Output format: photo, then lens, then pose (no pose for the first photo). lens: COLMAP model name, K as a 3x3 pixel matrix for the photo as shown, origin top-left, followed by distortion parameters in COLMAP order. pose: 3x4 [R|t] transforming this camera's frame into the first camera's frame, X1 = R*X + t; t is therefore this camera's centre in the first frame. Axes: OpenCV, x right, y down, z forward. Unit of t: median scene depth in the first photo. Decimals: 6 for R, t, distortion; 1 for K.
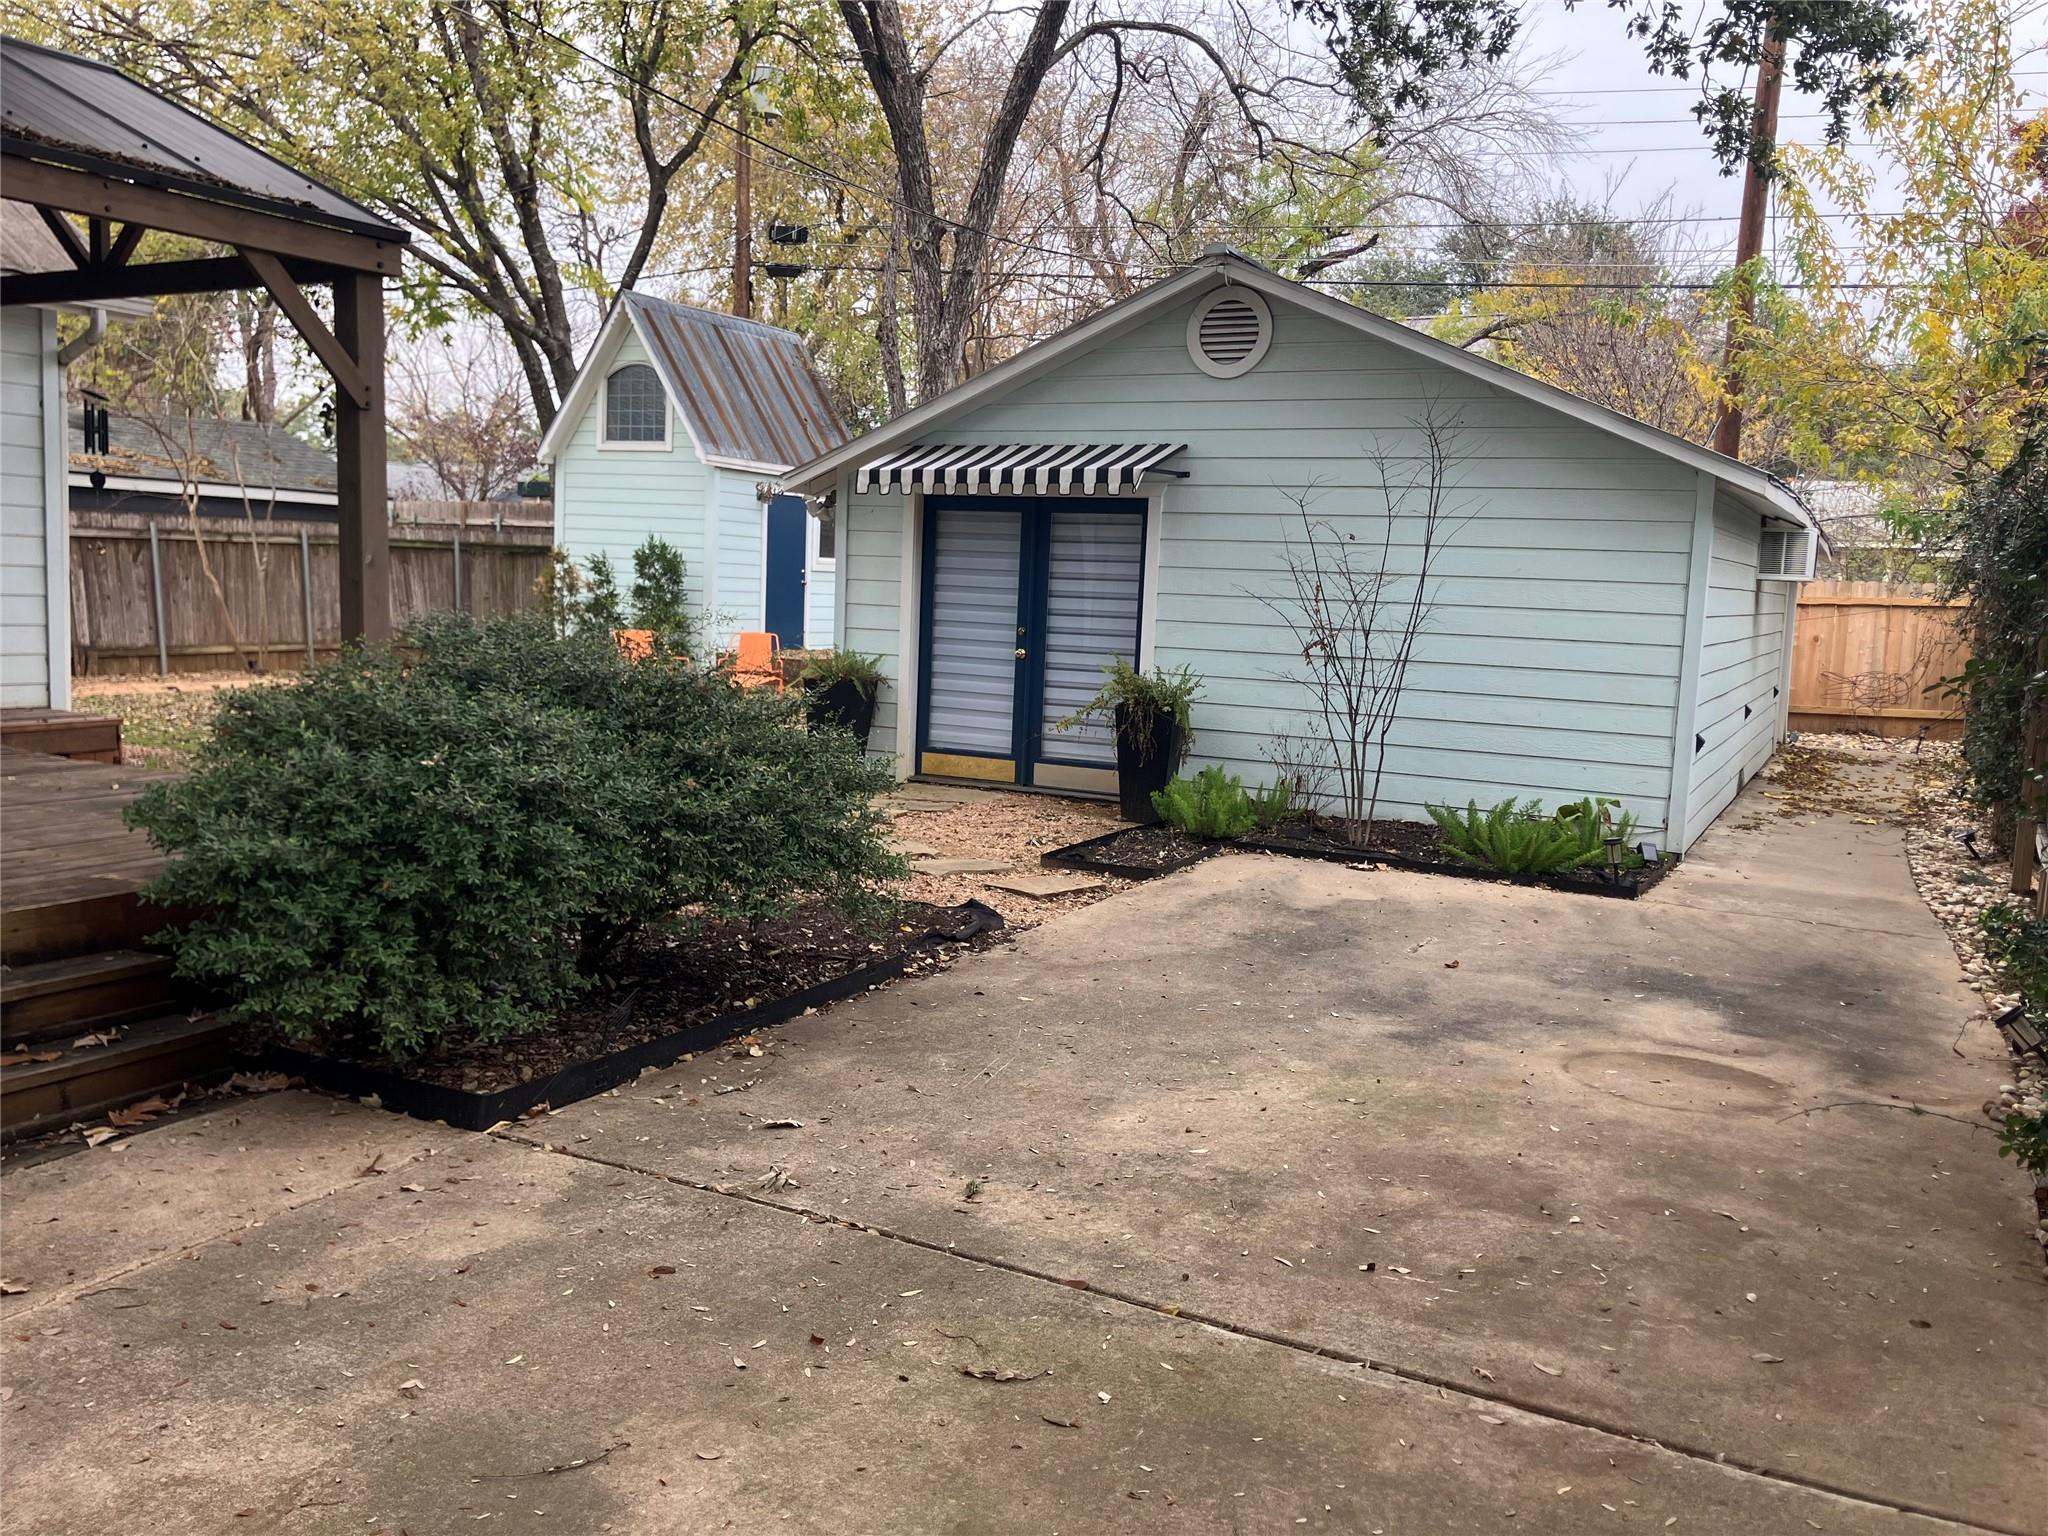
lens RADIAL K [[1667.3, 0, 1025.1], [0, 1667.3, 777.8], [0, 0, 1]] dist [0.000524, -0.008557]
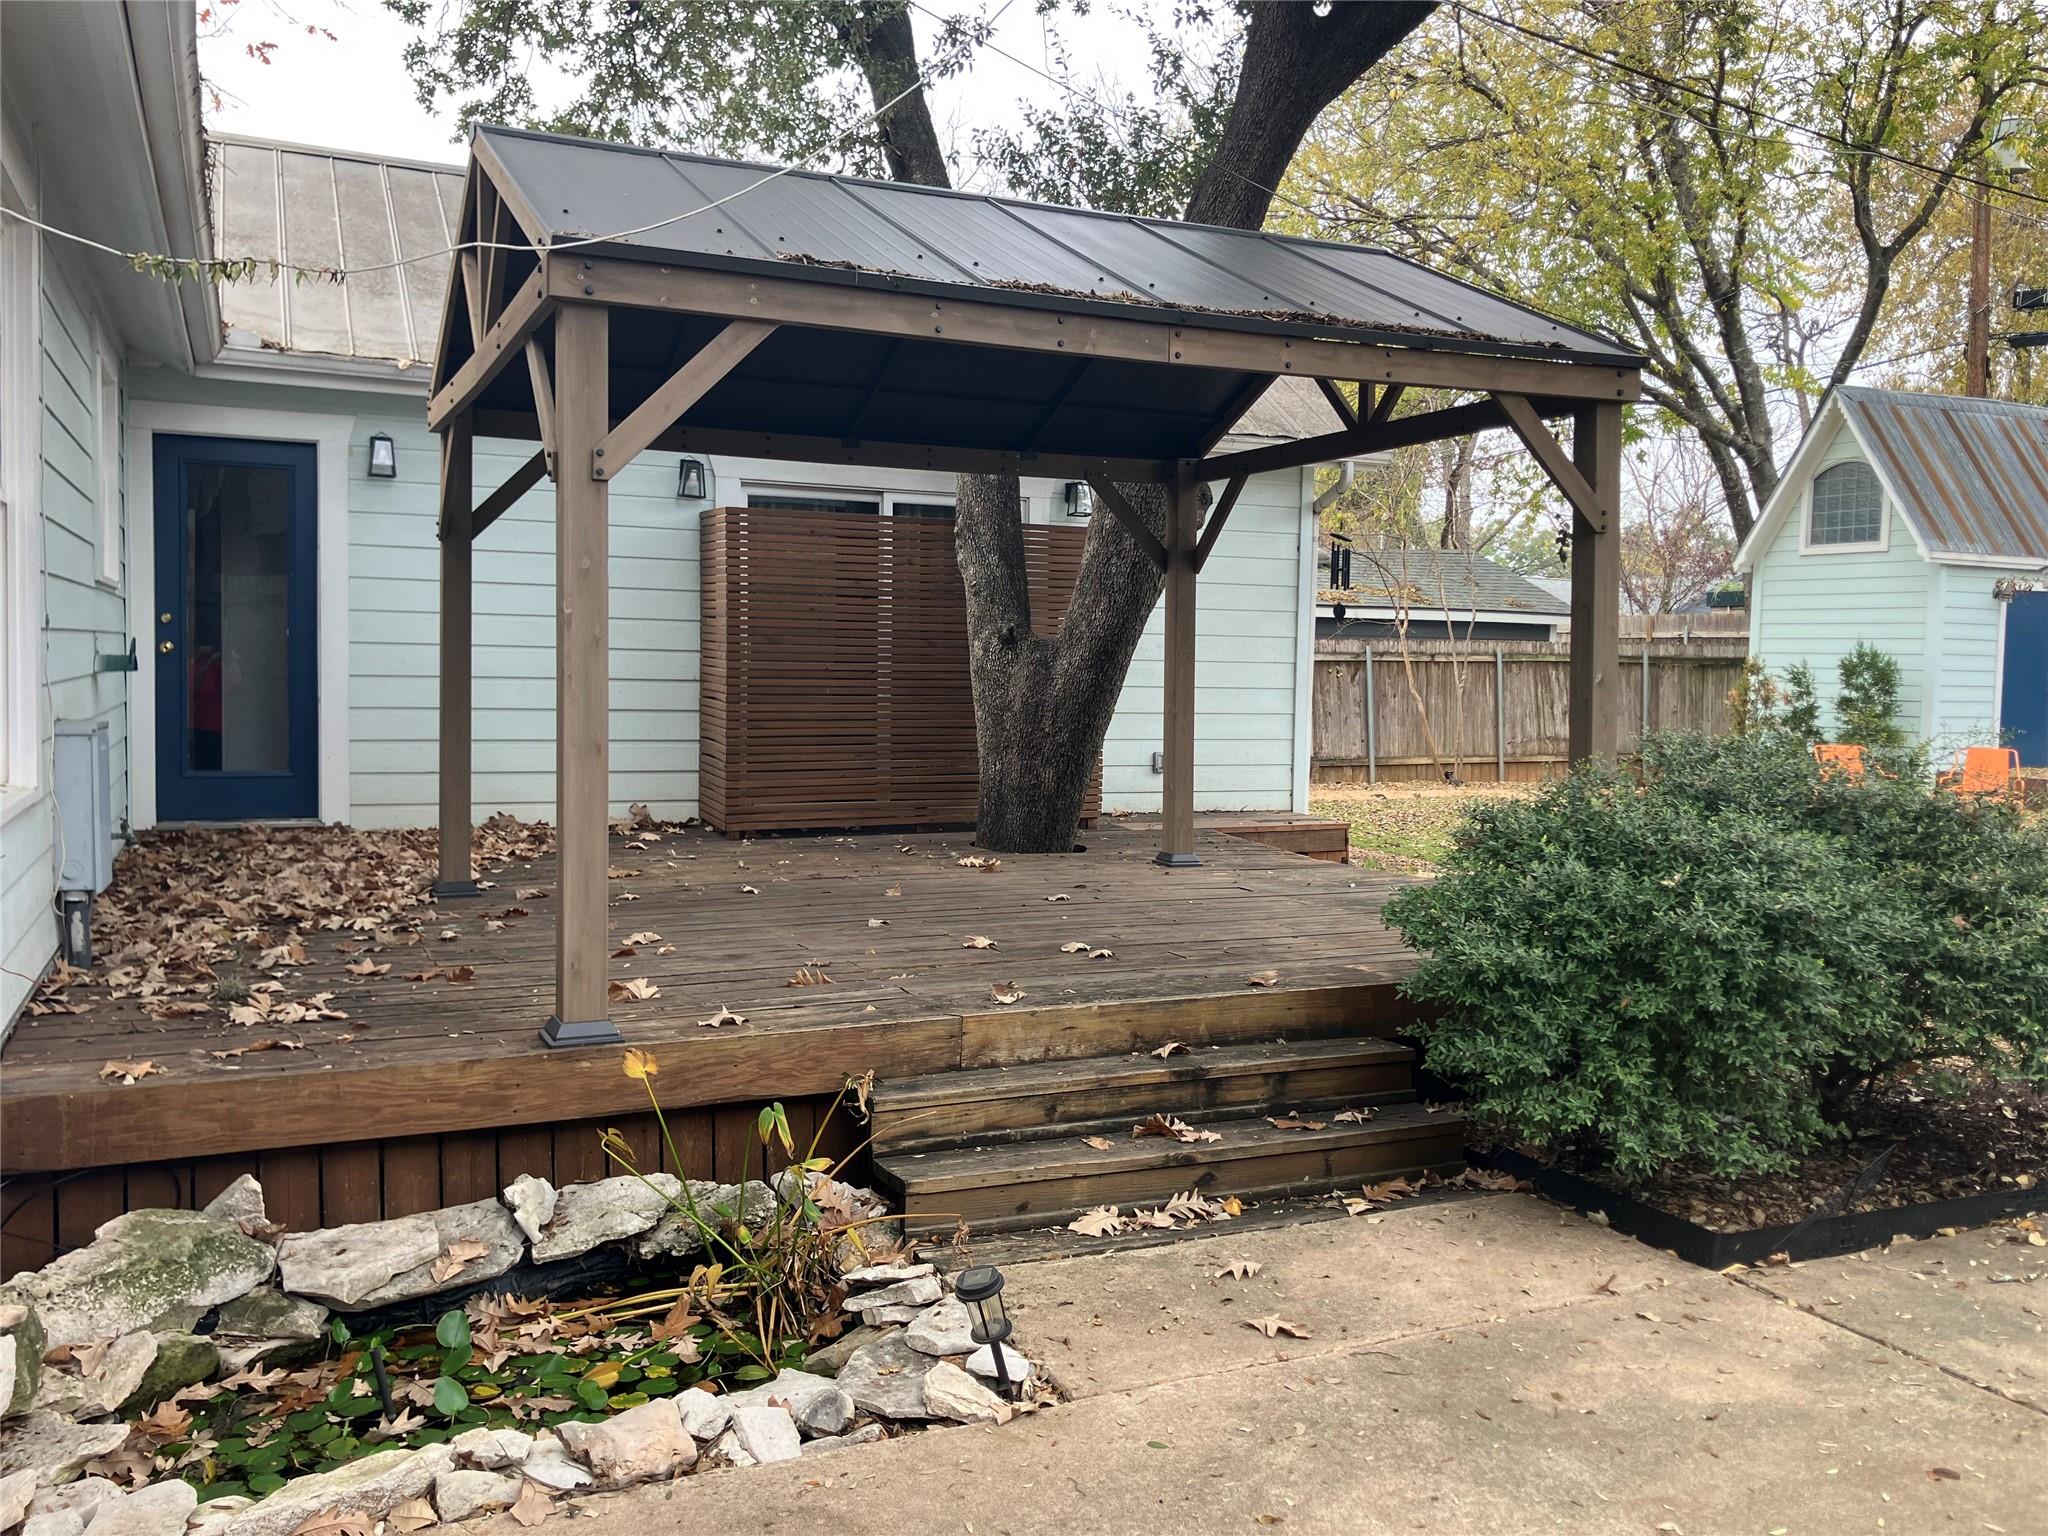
lens RADIAL K [[1674.5, 0, 1024.0], [0, 1674.5, 768.0], [0, 0, 1]] dist [-0.002586, -0.004789]
pose [[0.780482, 0.013462, -0.625033, -0.013703], [-0.059287, 0.996856, -0.052562, -0.000779], [0.622361, 0.078080, 0.778826, -0.007015]]
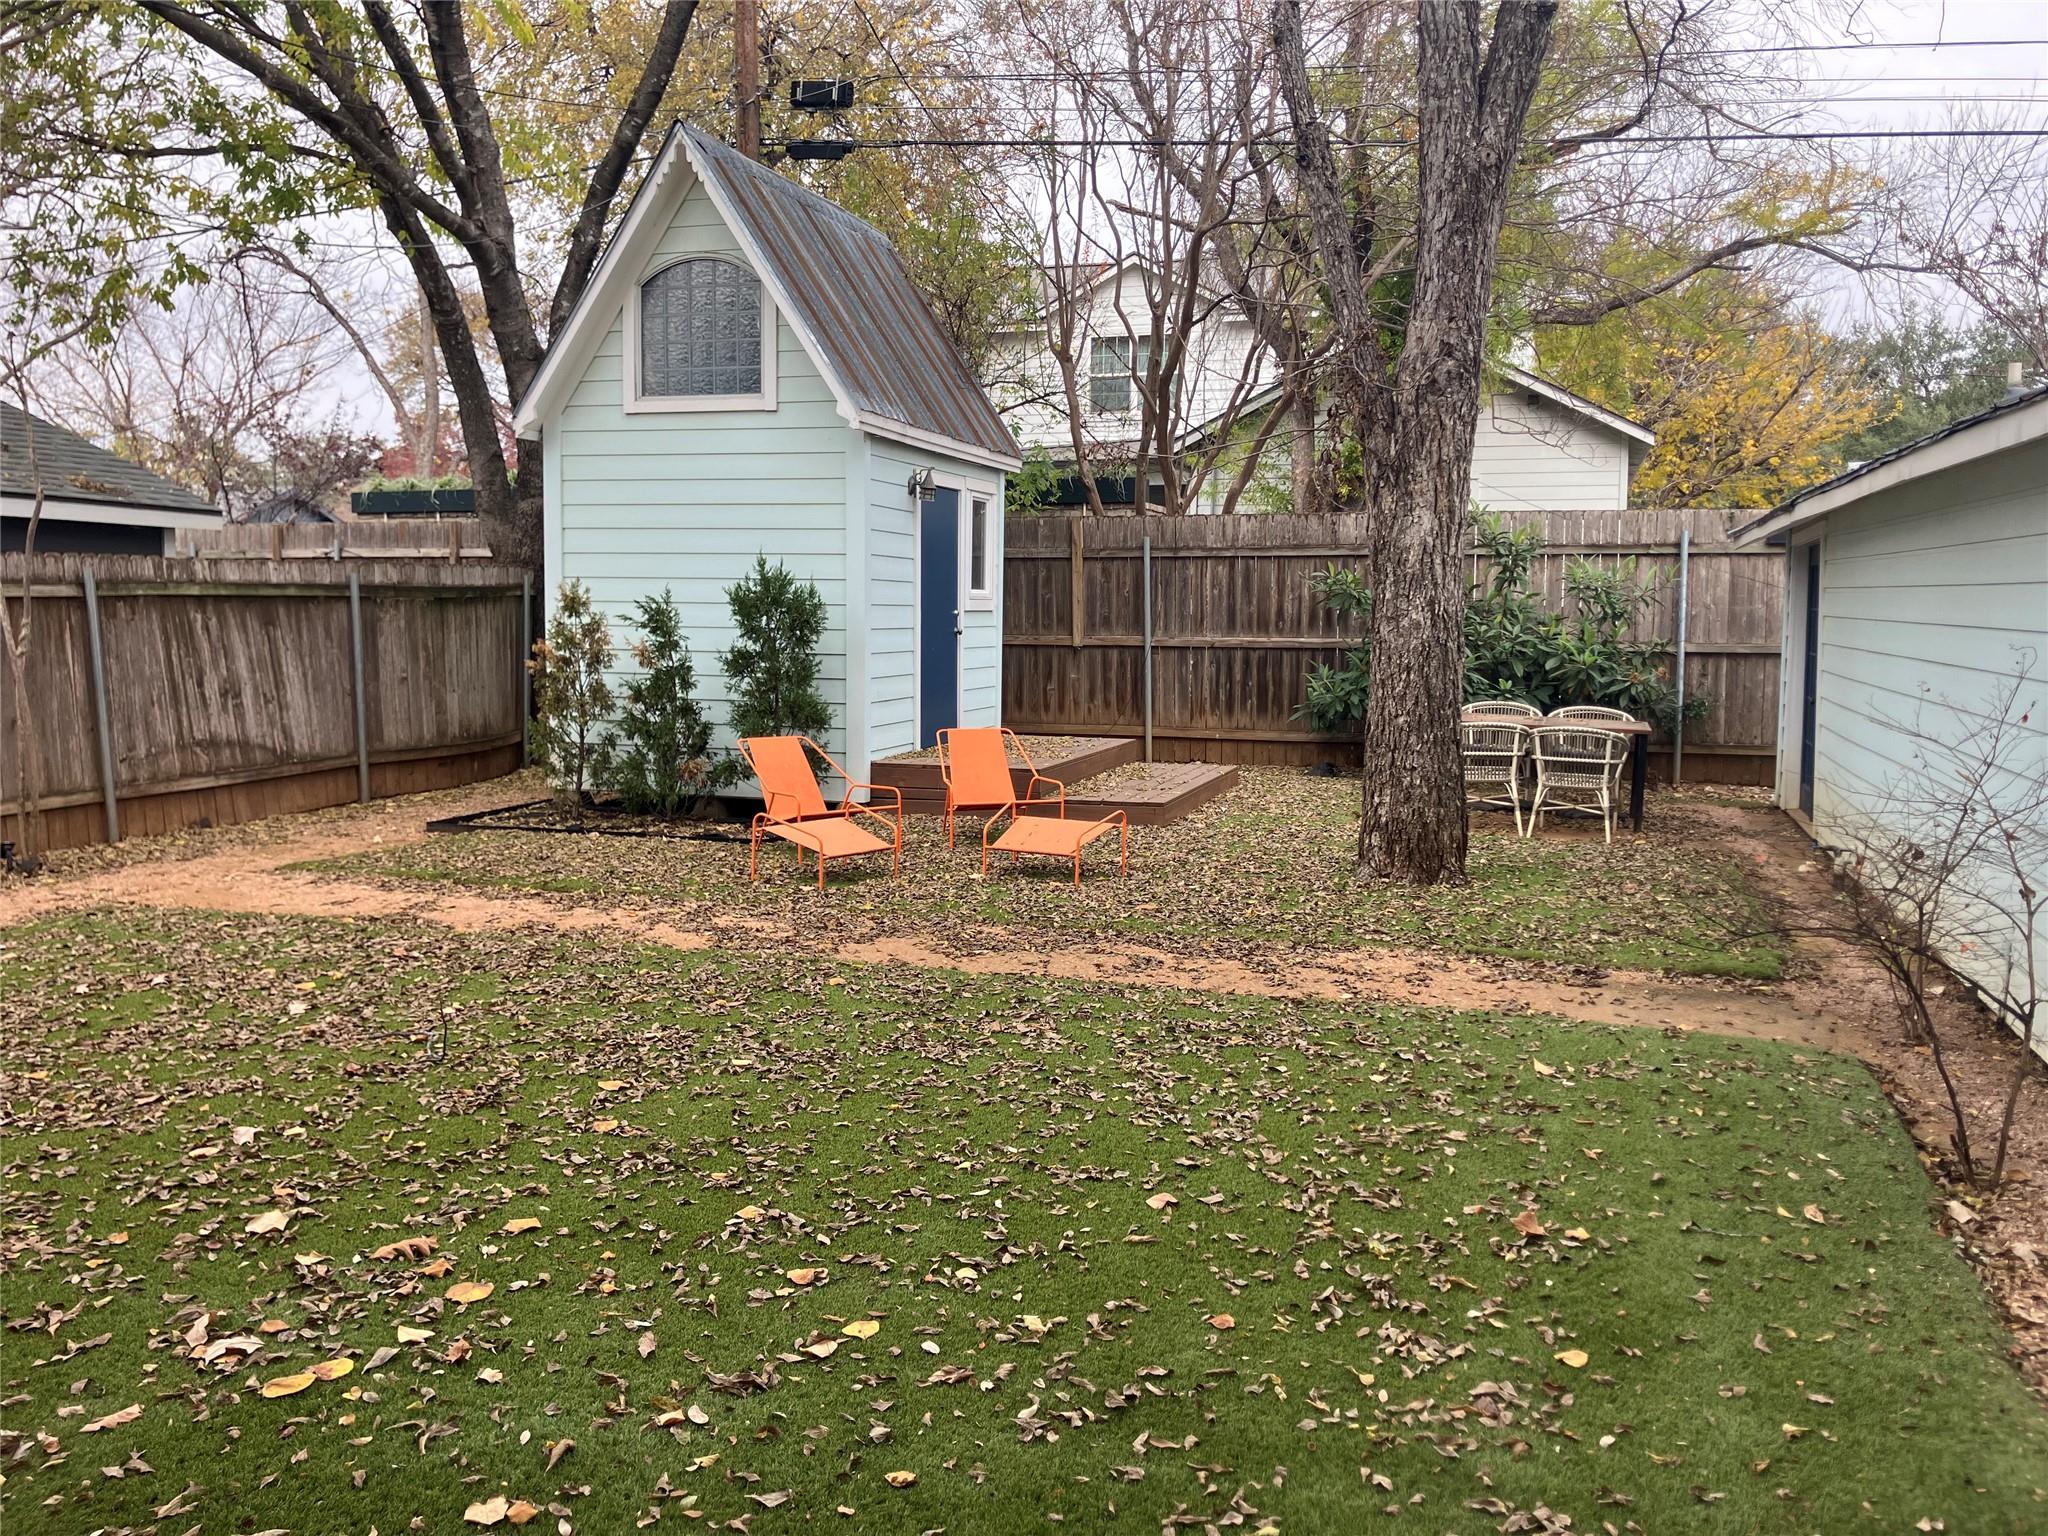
lens RADIAL K [[1702.2, 0, 1024.0], [0, 1702.2, 768.0], [0, 0, 1]] dist [0.005988, 0.020010]
pose [[0.986951, -0.051379, 0.152603, -0.514534], [0.054336, 0.998406, -0.015270, -0.142593], [-0.151575, 0.023363, 0.988170, 0.972885]]
